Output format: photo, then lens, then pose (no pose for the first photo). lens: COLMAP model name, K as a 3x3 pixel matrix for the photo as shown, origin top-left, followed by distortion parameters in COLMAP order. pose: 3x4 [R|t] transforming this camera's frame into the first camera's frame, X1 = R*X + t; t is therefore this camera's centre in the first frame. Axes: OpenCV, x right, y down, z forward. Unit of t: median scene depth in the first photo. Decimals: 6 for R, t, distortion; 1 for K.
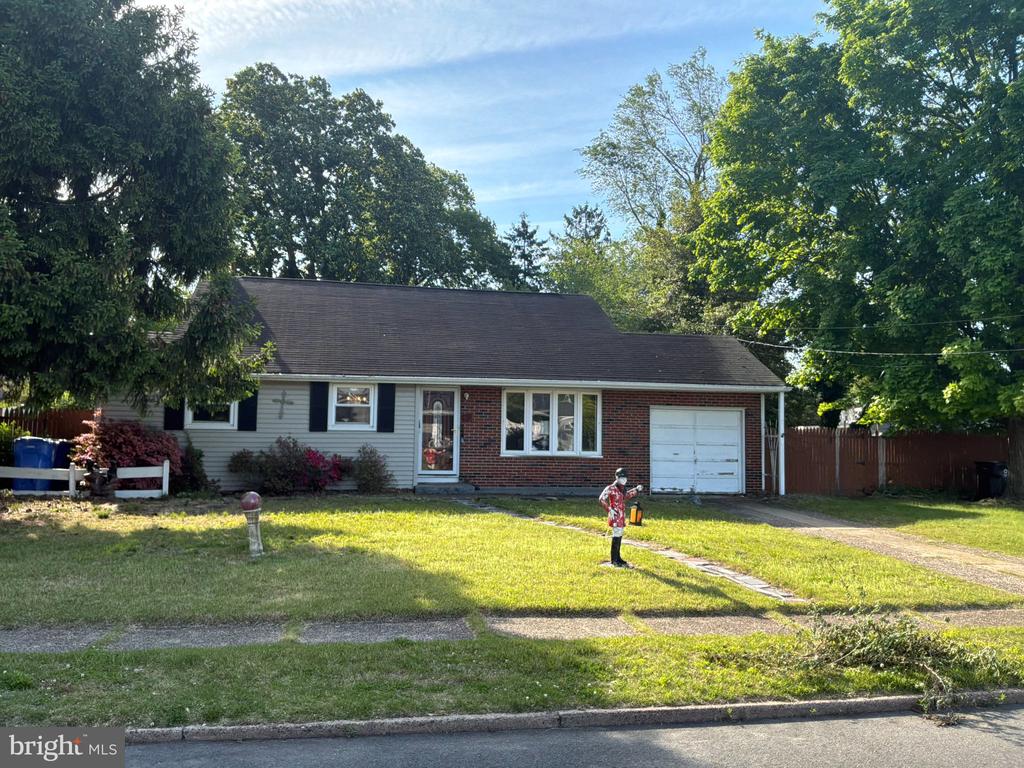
lens RADIAL K [[844.1, 0, 512.0], [0, 844.1, 384.0], [0, 0, 1]] dist [0.033643, -0.002584]
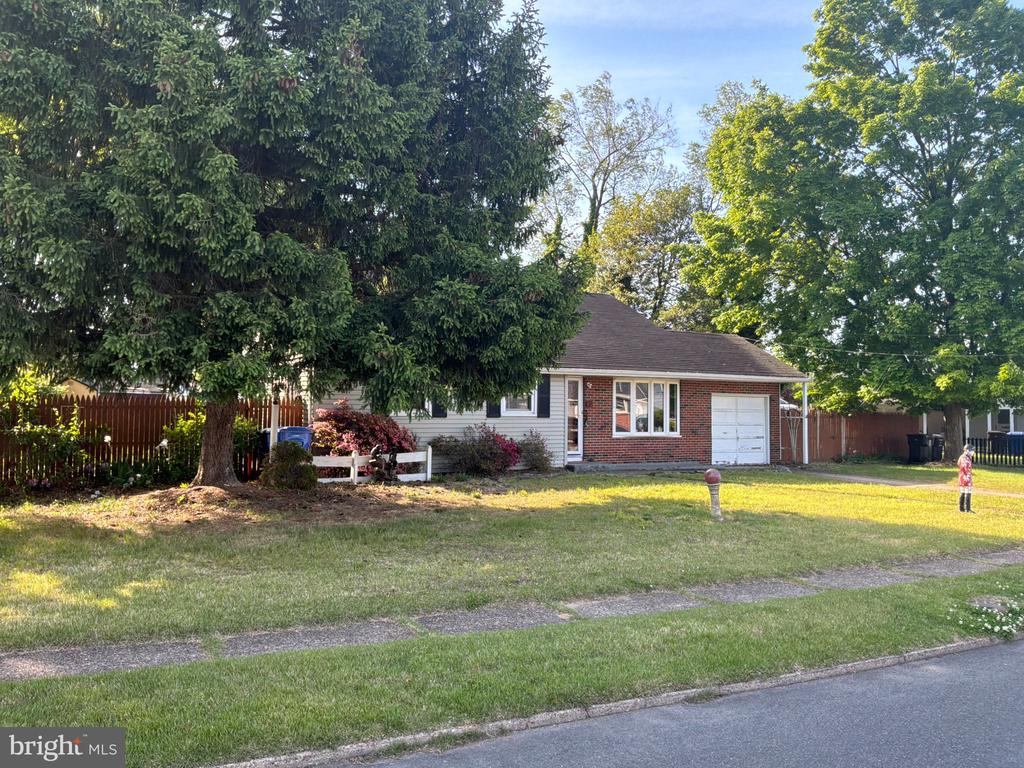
lens RADIAL K [[844.1, 0, 512.0], [0, 844.1, 384.0], [0, 0, 1]] dist [0.033643, -0.002584]
pose [[0.931680, 0.003401, 0.363264, -0.548957], [-0.011369, 0.999739, 0.019797, -0.008134], [-0.363102, -0.022575, 0.931476, -0.016423]]
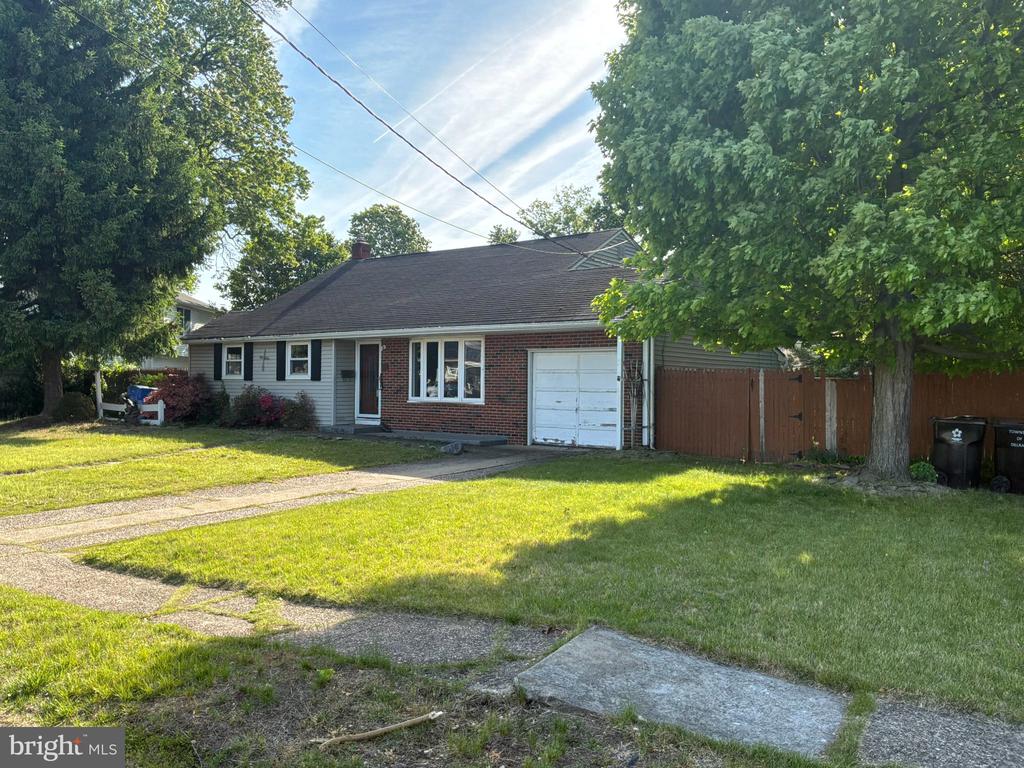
lens RADIAL K [[844.1, 0, 512.0], [0, 844.1, 384.0], [0, 0, 1]] dist [0.033643, -0.002584]
pose [[0.668523, -0.010745, -0.743614, 0.858406], [0.043112, 0.998774, 0.024325, 0.041412], [0.742441, -0.048320, 0.668167, 0.376524]]
